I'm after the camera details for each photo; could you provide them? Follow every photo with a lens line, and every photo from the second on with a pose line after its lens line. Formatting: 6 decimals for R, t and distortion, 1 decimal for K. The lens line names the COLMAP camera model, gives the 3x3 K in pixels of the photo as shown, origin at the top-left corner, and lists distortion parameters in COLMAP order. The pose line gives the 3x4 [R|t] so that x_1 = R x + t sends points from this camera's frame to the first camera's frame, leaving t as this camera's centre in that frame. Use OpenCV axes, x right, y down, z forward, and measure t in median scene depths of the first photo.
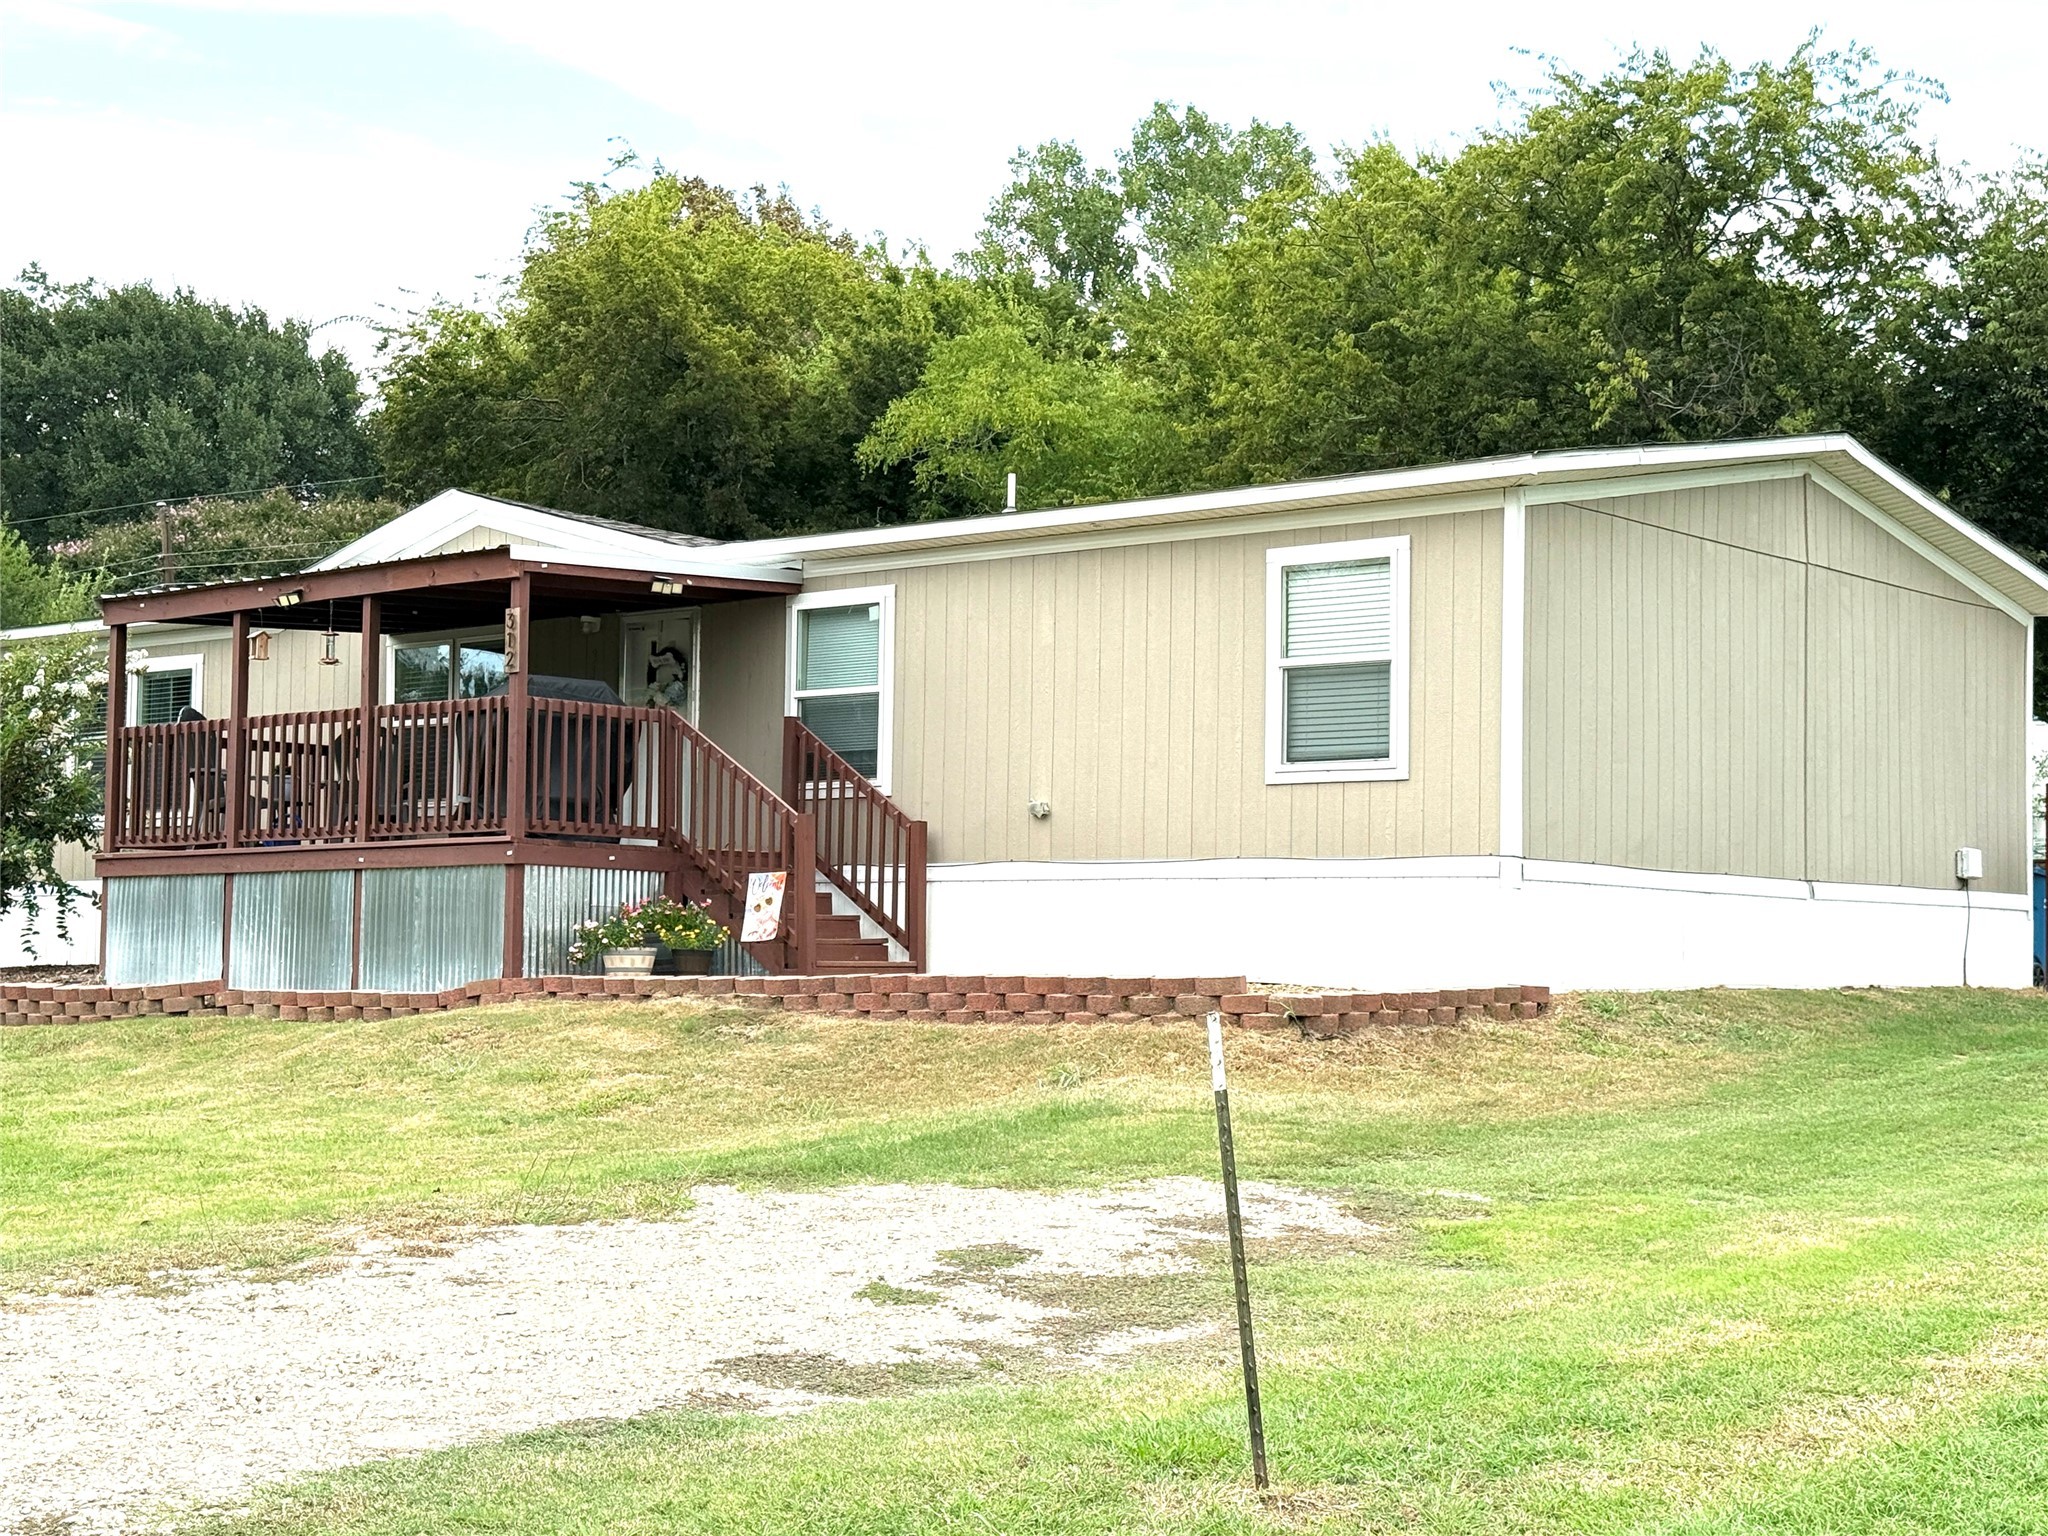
lens RADIAL K [[3077.4, 0, 1028.5], [0, 3077.4, 772.3], [0, 0, 1]] dist [0.163878, 0.000000]
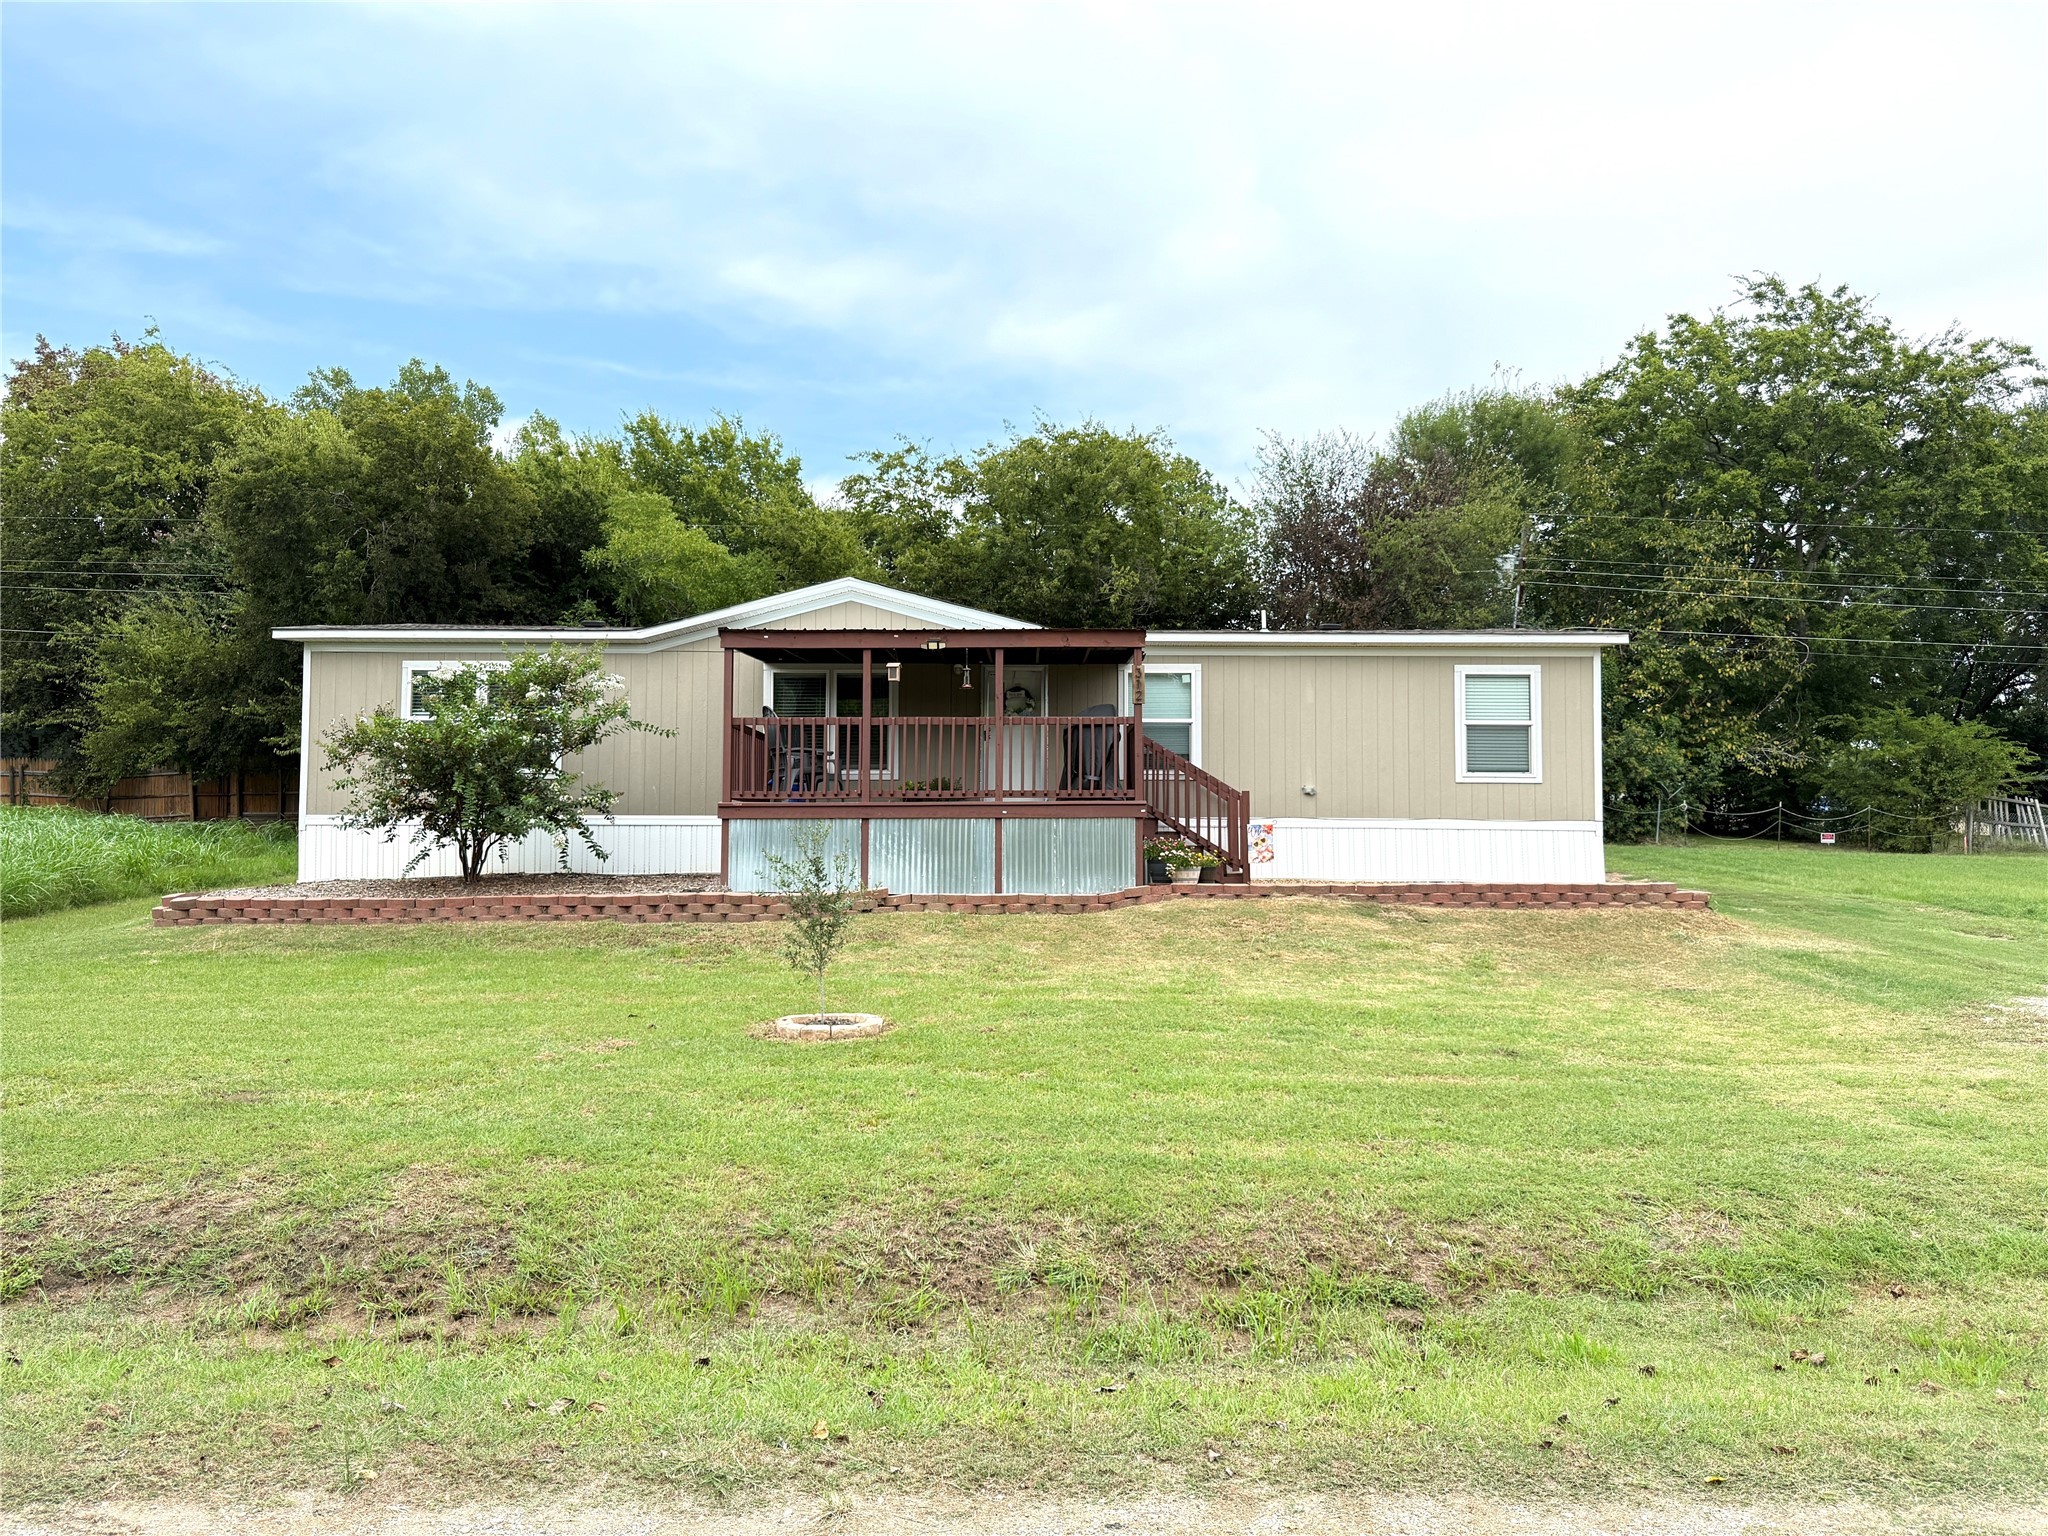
lens RADIAL K [[1452.0, 0, 1022.5], [0, 1452.0, 777.0], [0, 0, 1]] dist [0.026508, -0.015980]
pose [[0.767331, 0.024851, 0.640769, -0.685123], [-0.039132, 0.999201, 0.008109, 0.003525], [-0.640056, -0.031297, 0.767691, 0.413499]]
